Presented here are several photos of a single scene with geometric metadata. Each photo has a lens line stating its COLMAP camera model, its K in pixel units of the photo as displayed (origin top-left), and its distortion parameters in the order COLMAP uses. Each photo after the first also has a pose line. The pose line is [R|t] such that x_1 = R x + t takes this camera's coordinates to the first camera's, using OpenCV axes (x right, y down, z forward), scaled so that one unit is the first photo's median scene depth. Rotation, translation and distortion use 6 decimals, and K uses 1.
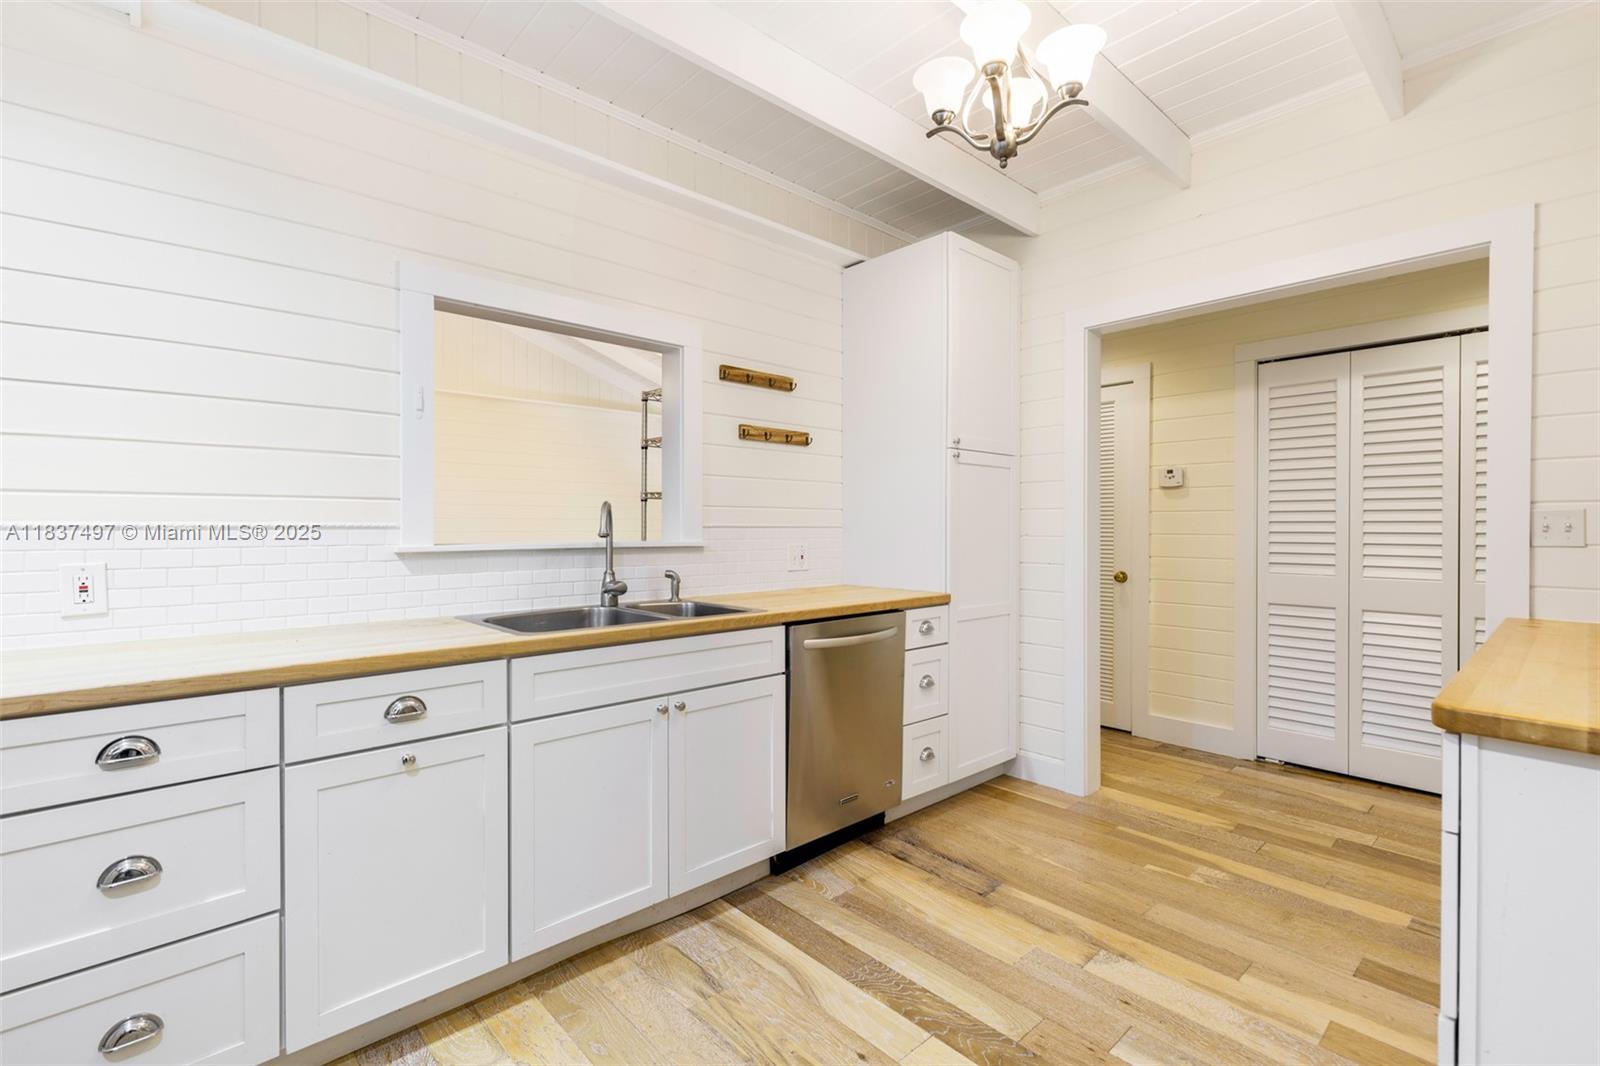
lens RADIAL K [[715.8, 0, 783.6], [0, 715.8, 529.8], [0, 0, 1]] dist [0.014510, -0.002569]
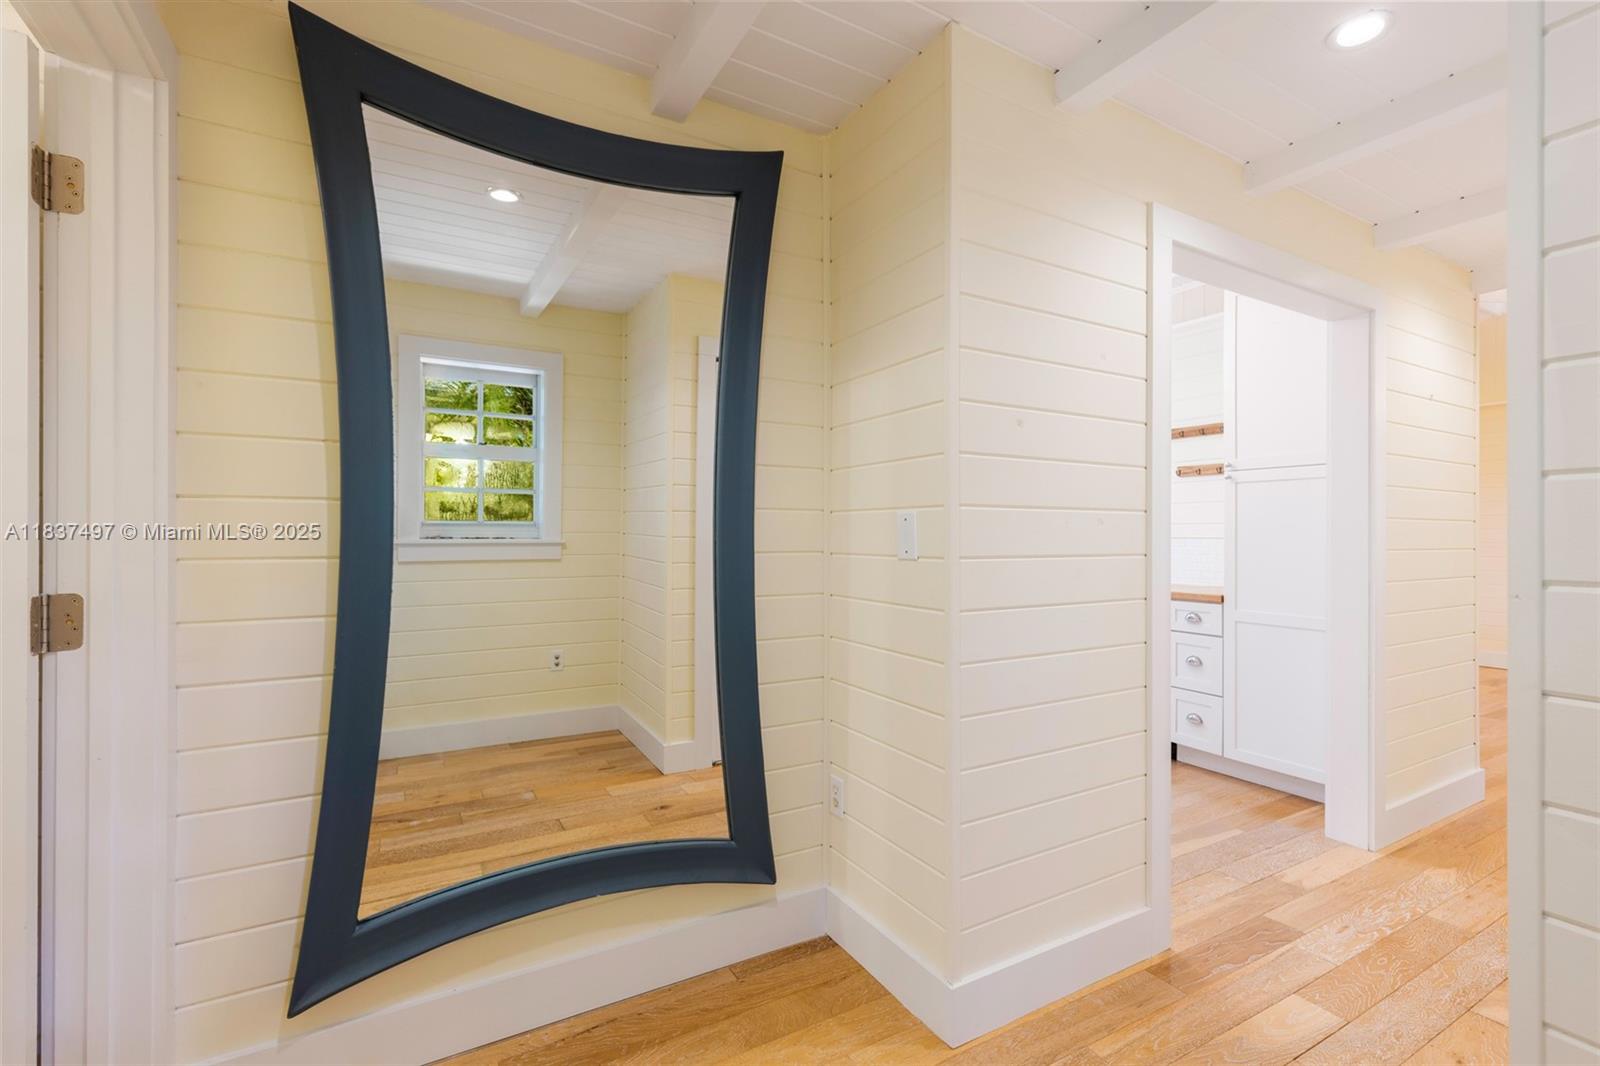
lens RADIAL K [[715.8, 0, 807.7], [0, 715.8, 531.2], [0, 0, 1]] dist [0.014510, -0.002569]
pose [[-0.207688, 0.000204, -0.978195, 1.915008], [-0.008942, 0.999958, 0.002107, -0.016676], [0.978154, 0.009184, -0.207677, 0.717503]]
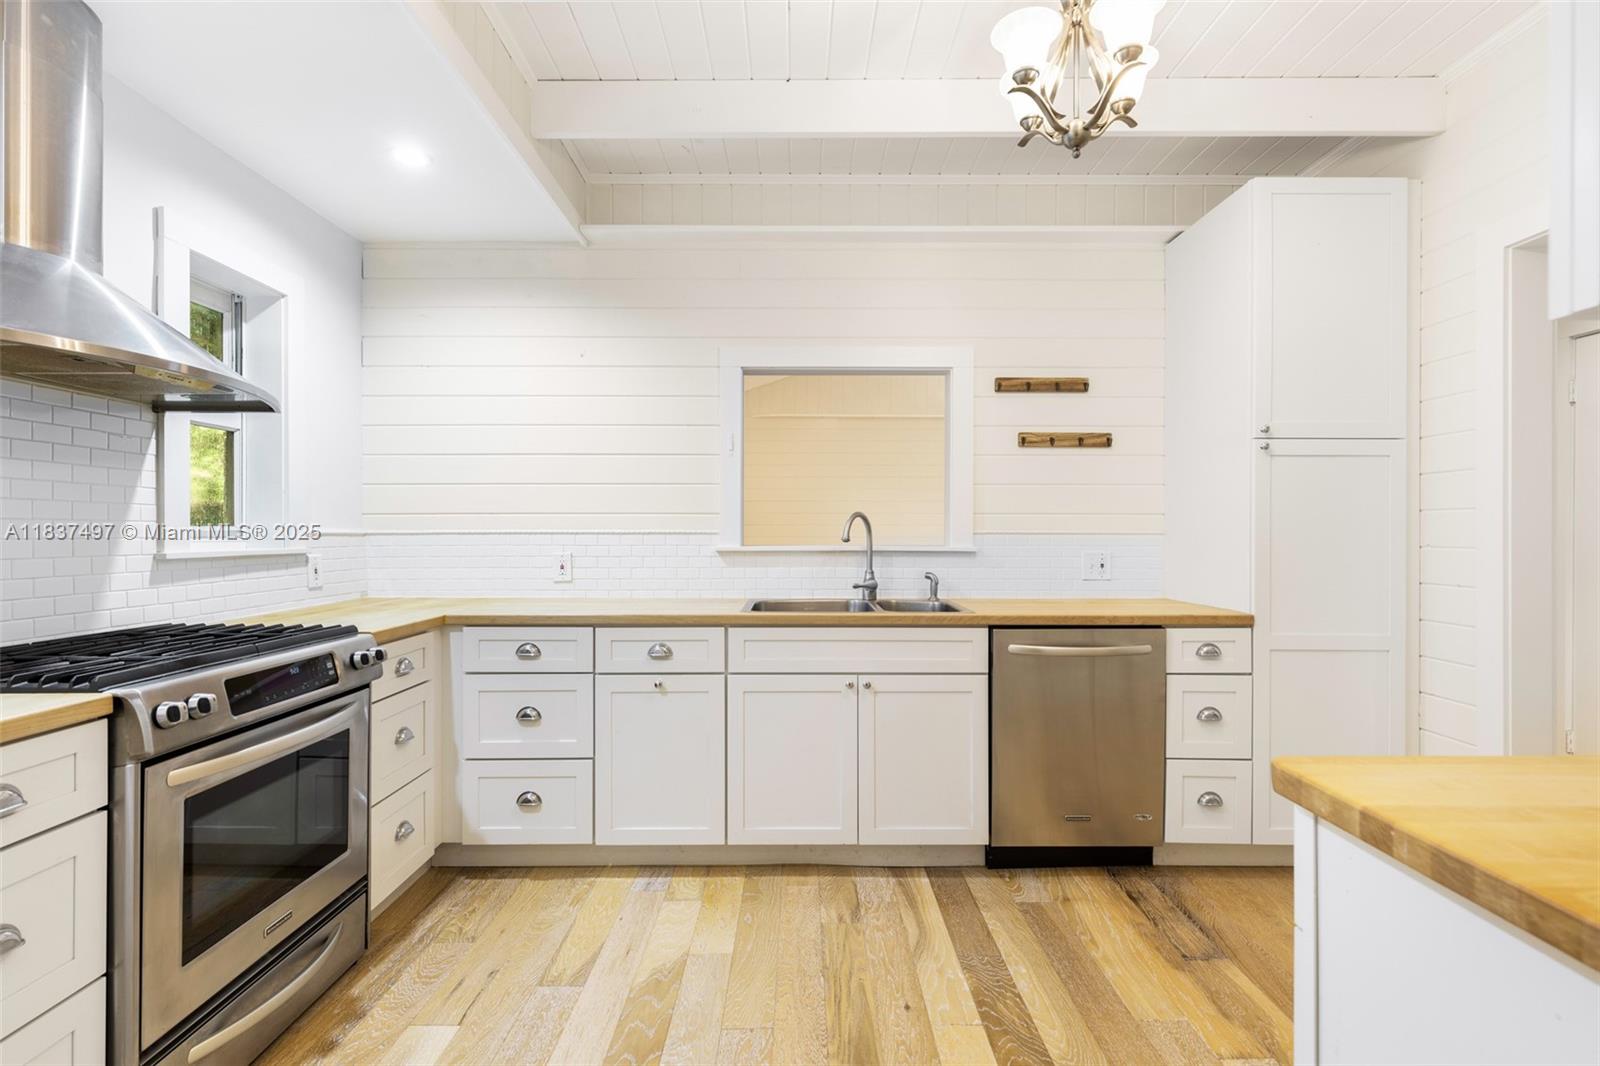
lens RADIAL K [[715.8, 0, 789.3], [0, 715.8, 531.6], [0, 0, 1]] dist [0.014510, -0.002569]
pose [[0.748276, 0.000065, -0.663388, 0.476342], [-0.004427, 0.999978, -0.004895, -0.000338], [0.663373, 0.006600, 0.748260, 0.025760]]
